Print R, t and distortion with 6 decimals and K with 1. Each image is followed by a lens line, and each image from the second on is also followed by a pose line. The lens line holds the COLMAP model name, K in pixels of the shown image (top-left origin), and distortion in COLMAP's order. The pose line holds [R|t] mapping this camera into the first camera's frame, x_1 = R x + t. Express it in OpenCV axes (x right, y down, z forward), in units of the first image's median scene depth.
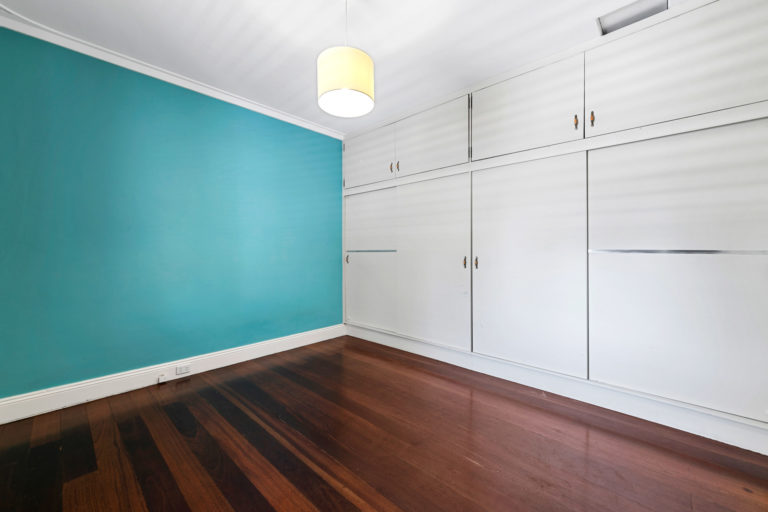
lens RADIAL K [[309.1, 0, 385.1], [0, 309.1, 246.8], [0, 0, 1]] dist [0.000502, 0.000135]
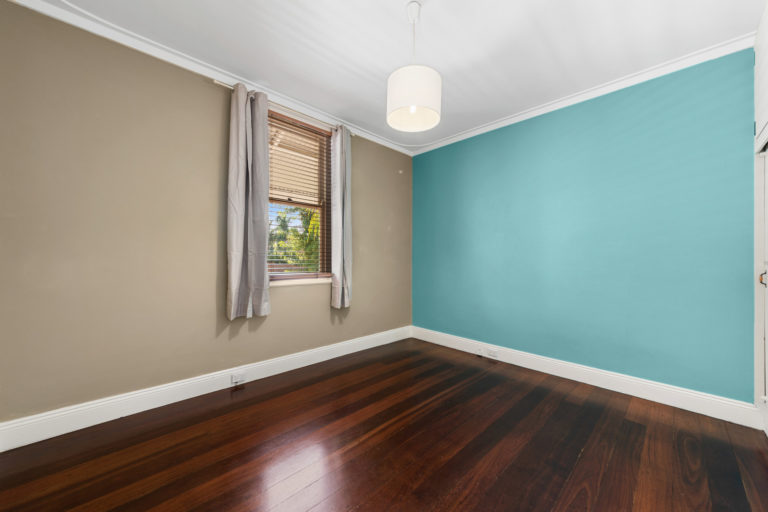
lens RADIAL K [[287.7, 0, 380.6], [0, 287.7, 260.2], [0, 0, 1]] dist [0.000578, 0.000079]
pose [[-0.053611, 0.004968, -0.998550, 0.593340], [0.004686, 0.999978, 0.004724, 0.007694], [0.998551, -0.004426, -0.053633, 0.648289]]
